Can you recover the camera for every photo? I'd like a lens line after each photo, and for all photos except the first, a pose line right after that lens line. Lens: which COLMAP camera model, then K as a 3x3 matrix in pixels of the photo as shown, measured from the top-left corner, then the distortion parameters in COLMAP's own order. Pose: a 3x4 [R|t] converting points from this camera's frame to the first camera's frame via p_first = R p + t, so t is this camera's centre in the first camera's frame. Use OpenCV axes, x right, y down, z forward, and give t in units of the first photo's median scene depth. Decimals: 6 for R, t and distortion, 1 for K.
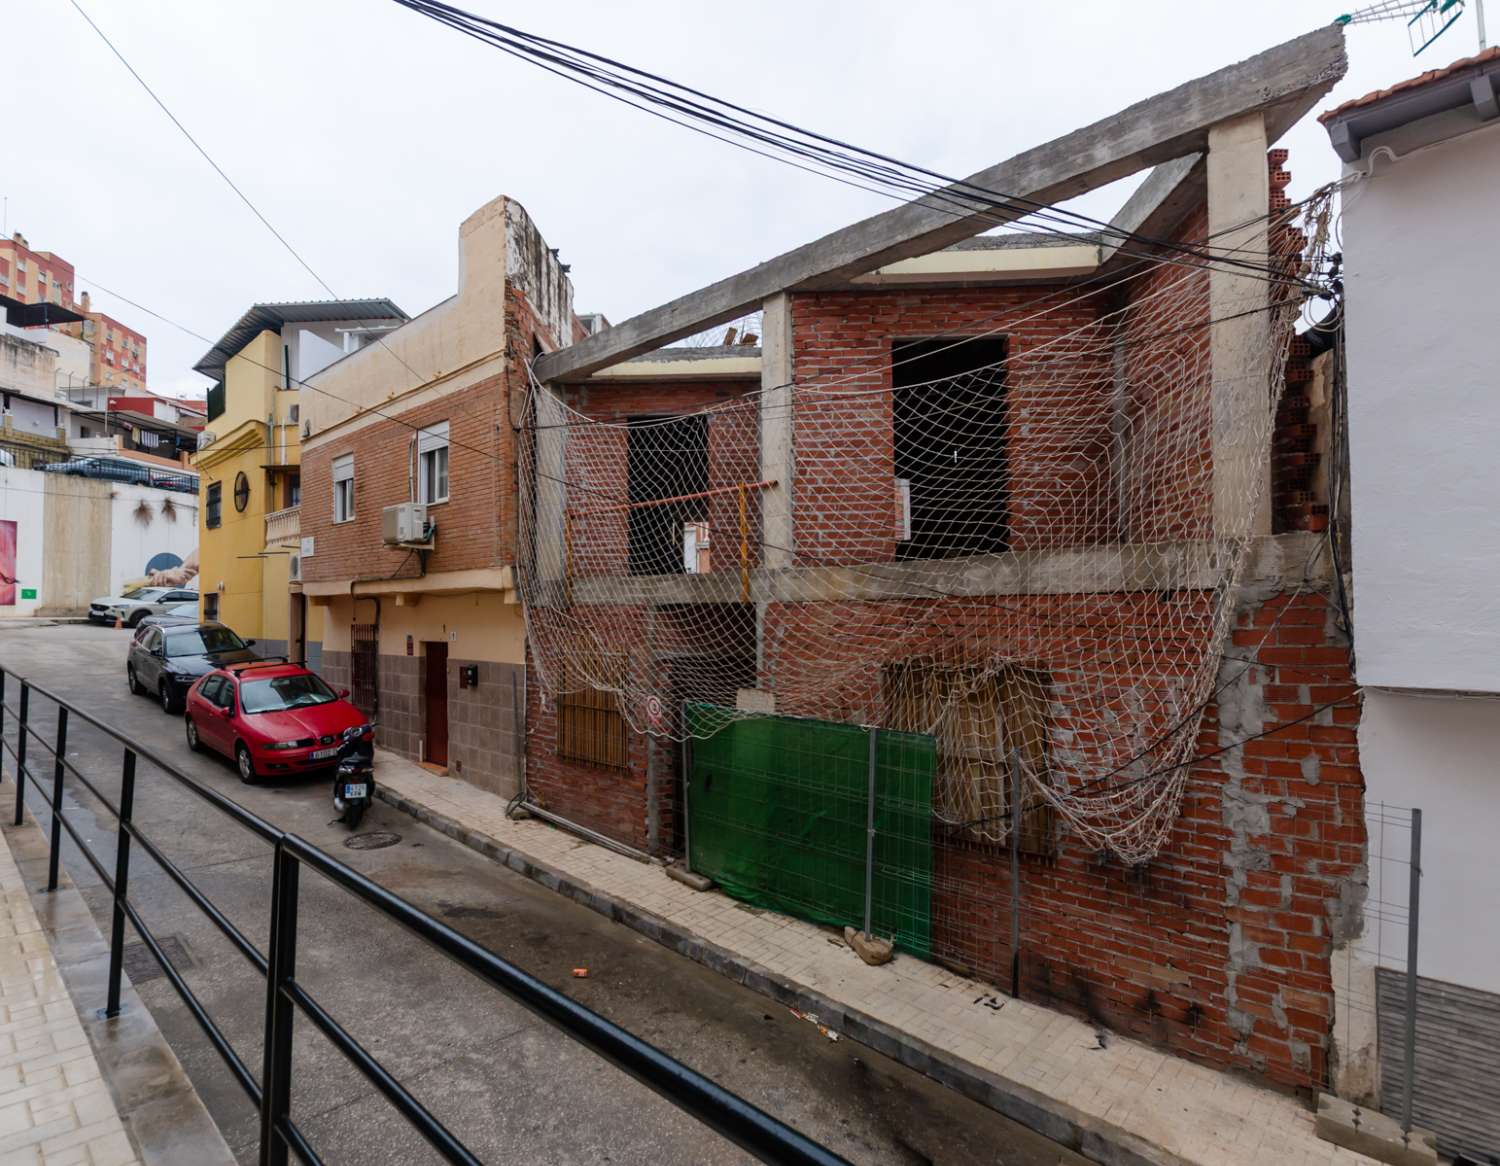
lens RADIAL K [[711.9, 0, 751.0], [0, 711.9, 602.0], [0, 0, 1]] dist [-0.000501, -0.000528]
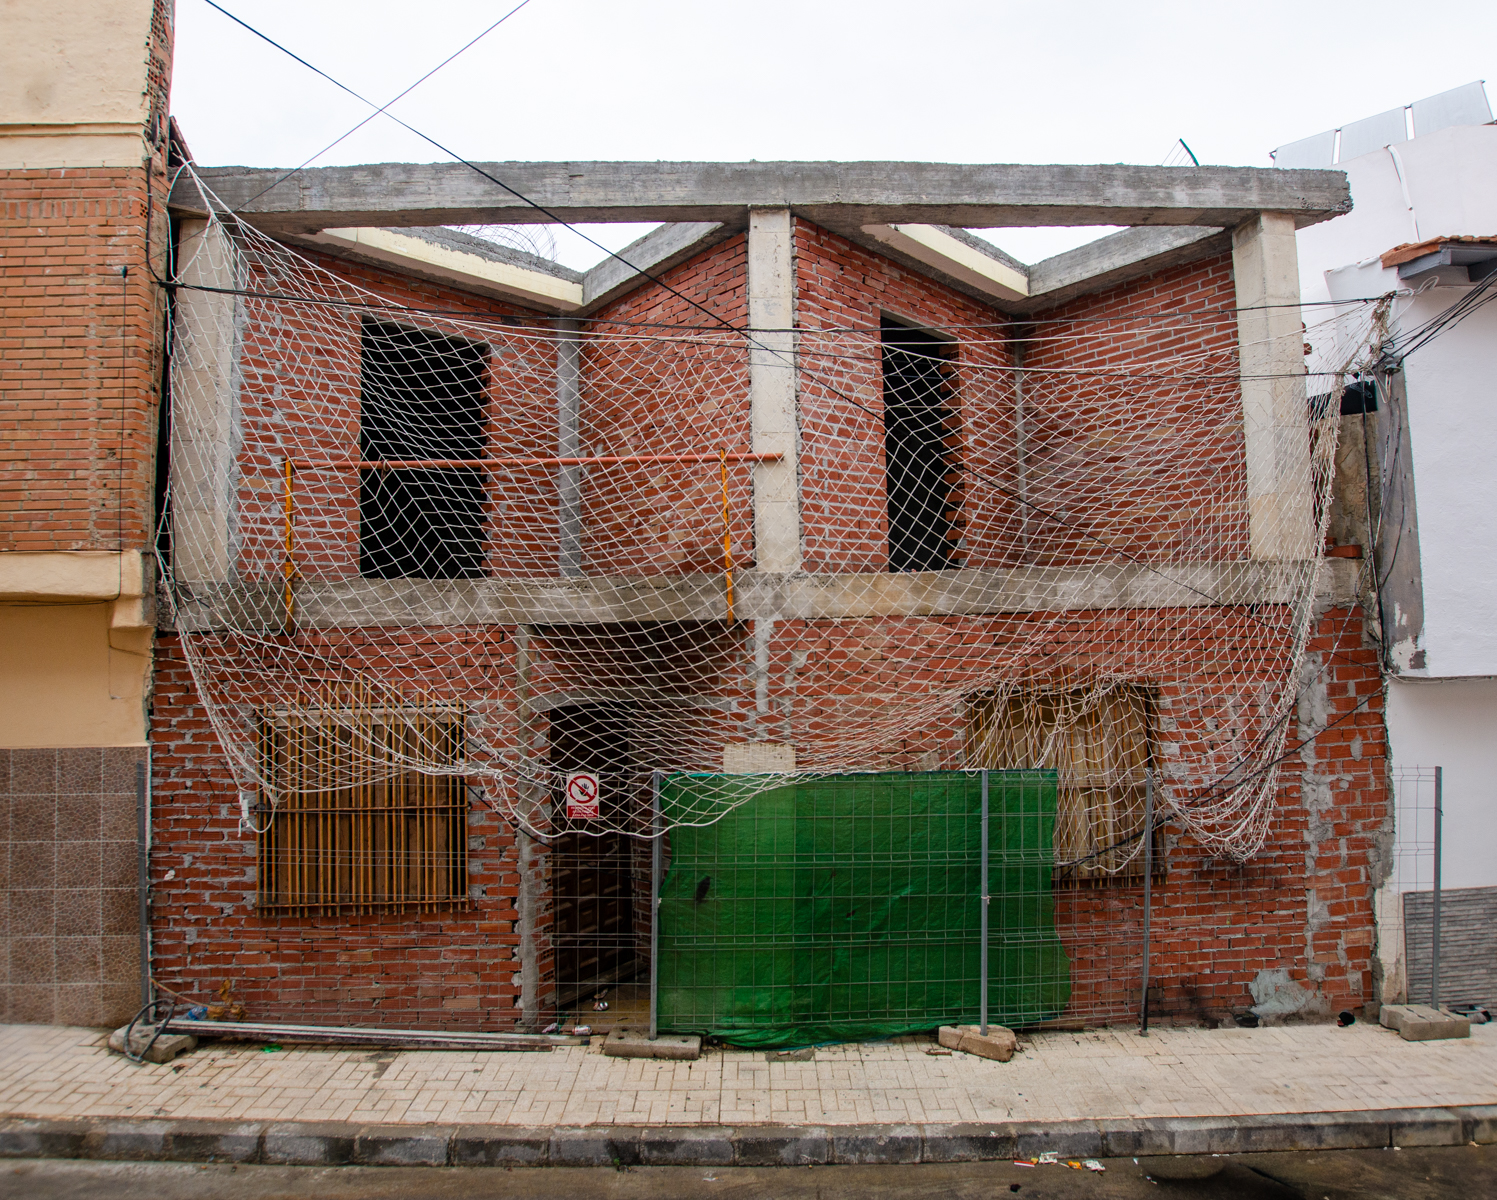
lens RADIAL K [[747.2, 0, 748.5], [0, 747.2, 600.0], [0, 0, 1]] dist [-0.028094, 0.001075]
pose [[0.732794, 0.015751, 0.680268, -0.547540], [0.007743, 0.999474, -0.031483, 0.004833], [-0.680406, 0.028338, 0.732287, 0.491876]]
